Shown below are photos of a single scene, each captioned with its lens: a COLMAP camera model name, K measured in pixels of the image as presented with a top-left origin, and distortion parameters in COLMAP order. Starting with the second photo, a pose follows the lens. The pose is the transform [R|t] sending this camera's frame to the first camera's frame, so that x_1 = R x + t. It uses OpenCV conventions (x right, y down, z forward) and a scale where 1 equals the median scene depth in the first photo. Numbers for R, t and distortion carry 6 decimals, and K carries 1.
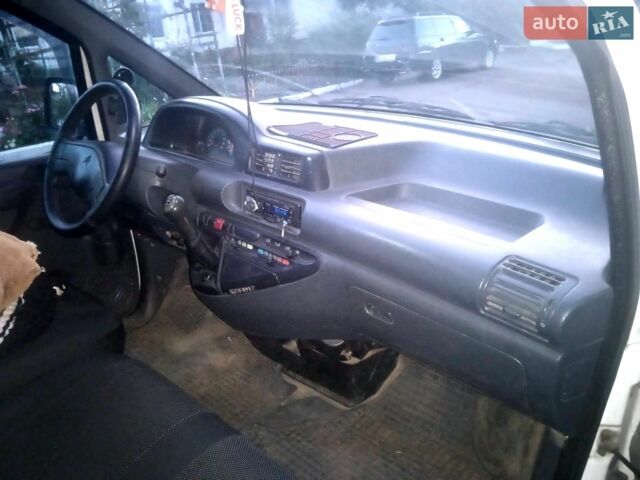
lens RADIAL K [[534.8, 0, 321.8], [0, 534.8, 238.2], [0, 0, 1]] dist [0.020588, -0.009294]
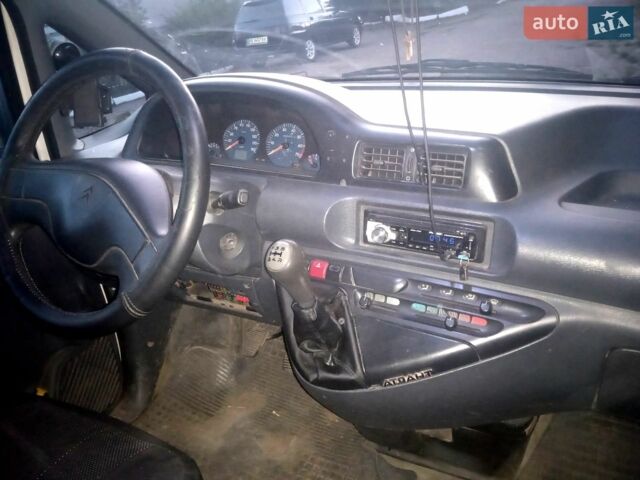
lens RADIAL K [[534.8, 0, 318.3], [0, 534.8, 242.3], [0, 0, 1]] dist [0.020588, -0.009294]
pose [[0.965512, -0.141369, 0.218637, -0.264449], [0.134800, 0.989862, 0.044758, -0.070356], [-0.222747, -0.013742, 0.974779, 0.314618]]
